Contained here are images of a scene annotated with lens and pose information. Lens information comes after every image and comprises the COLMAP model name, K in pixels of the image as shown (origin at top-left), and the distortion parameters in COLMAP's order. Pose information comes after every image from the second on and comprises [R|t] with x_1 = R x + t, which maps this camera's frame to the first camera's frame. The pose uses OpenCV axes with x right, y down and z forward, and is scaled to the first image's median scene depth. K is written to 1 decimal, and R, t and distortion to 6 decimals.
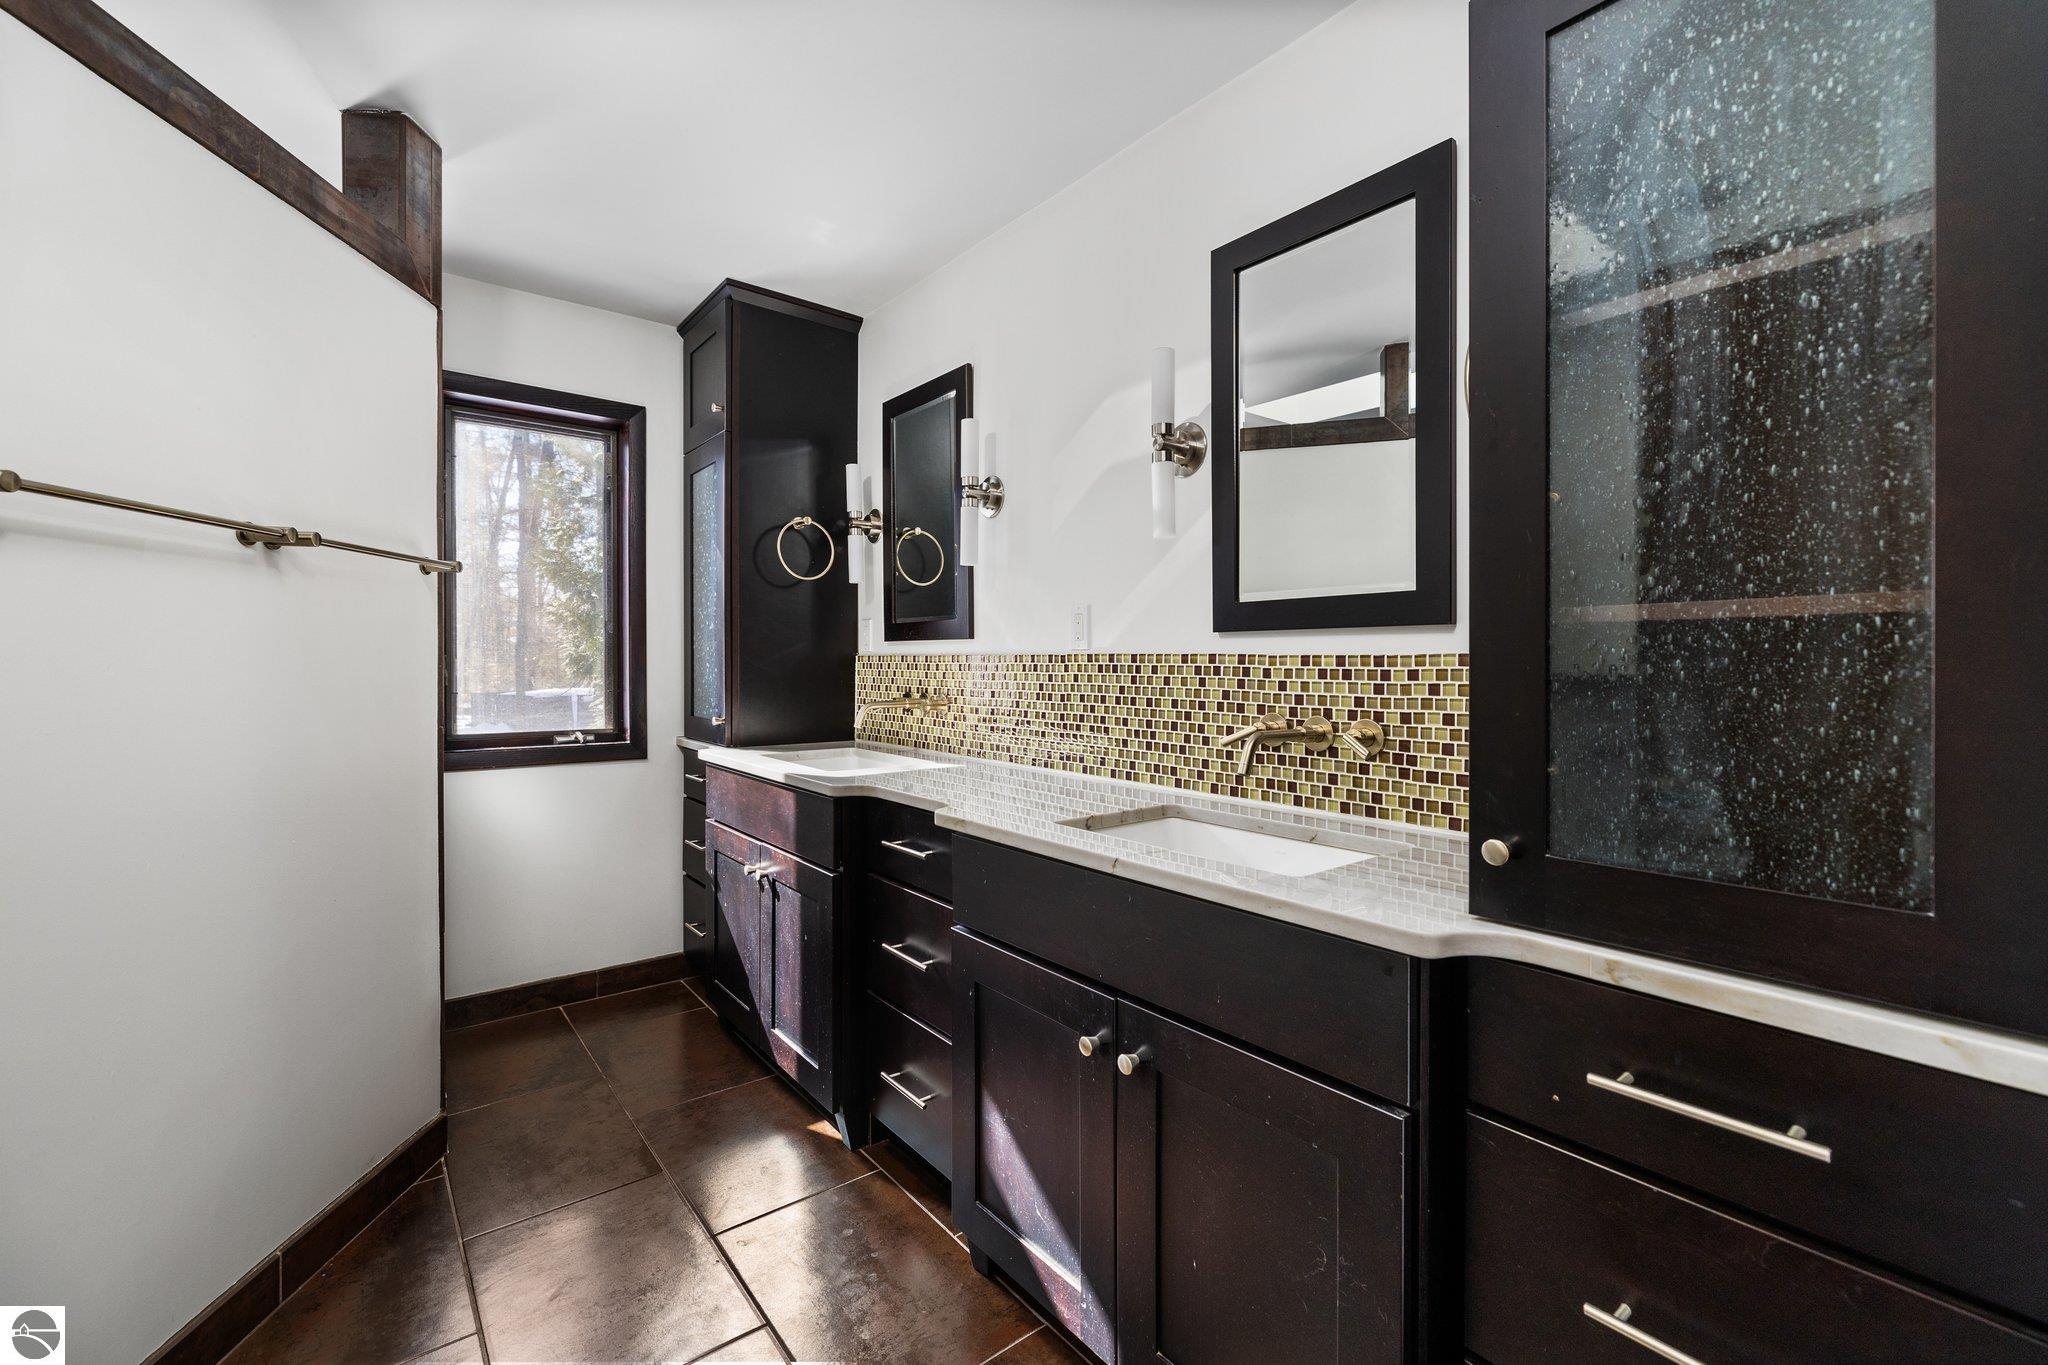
lens RADIAL K [[861.4, 0, 1010.2], [0, 861.4, 673.8], [0, 0, 1]] dist [-0.003132, -0.000548]
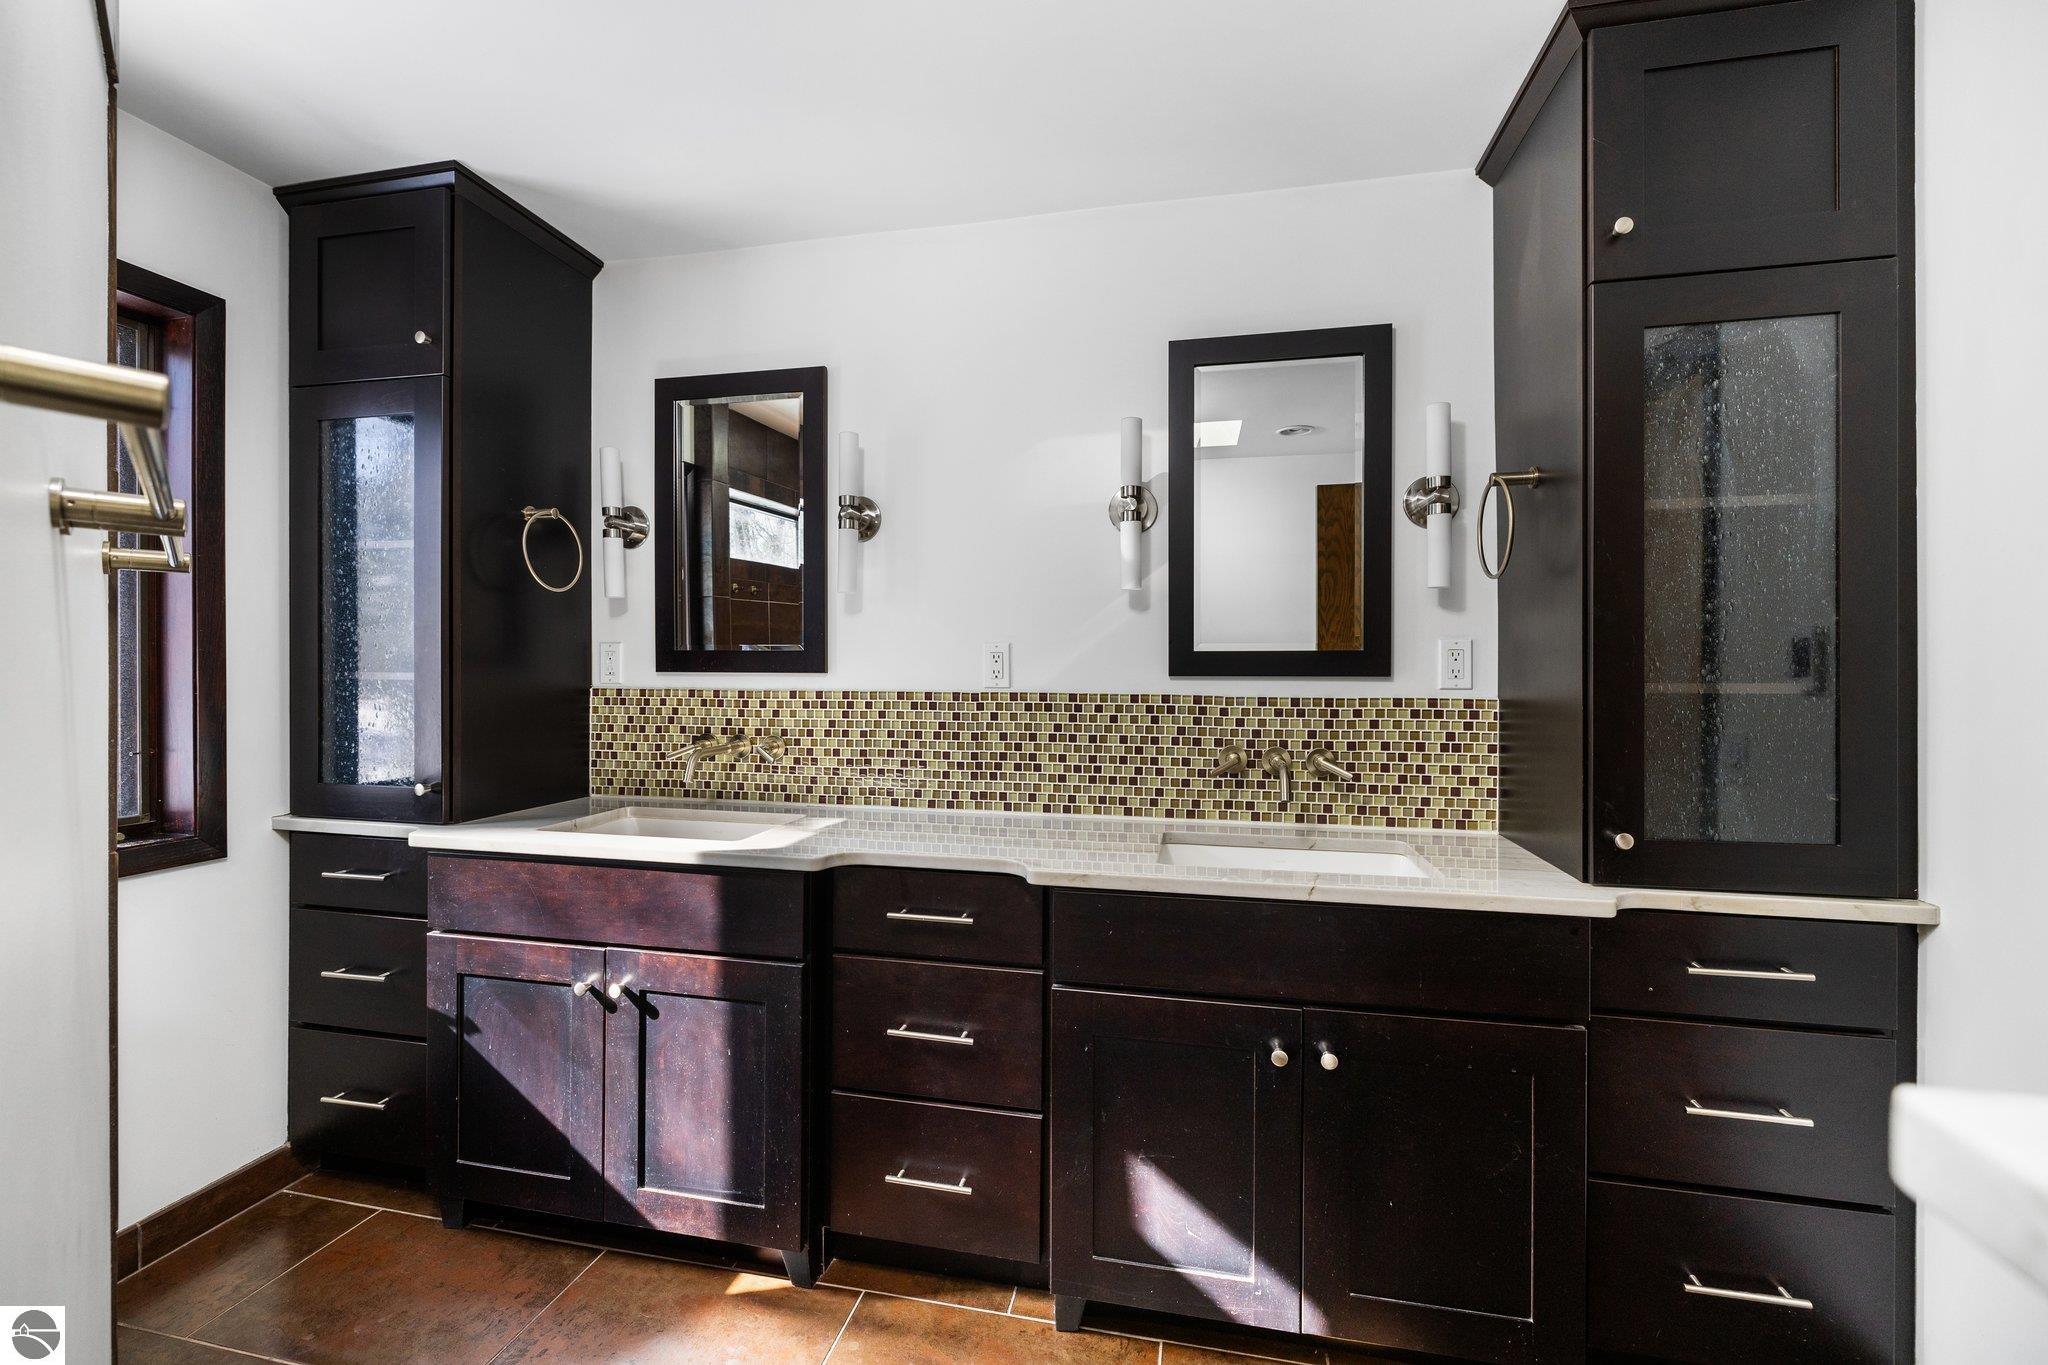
lens RADIAL K [[861.4, 0, 1011.4], [0, 861.4, 672.8], [0, 0, 1]] dist [-0.003132, -0.000548]
pose [[0.772396, -0.007531, 0.635097, -0.582136], [0.008962, 0.999959, 0.000958, -0.049763], [-0.635078, 0.004952, 0.772432, 0.227980]]
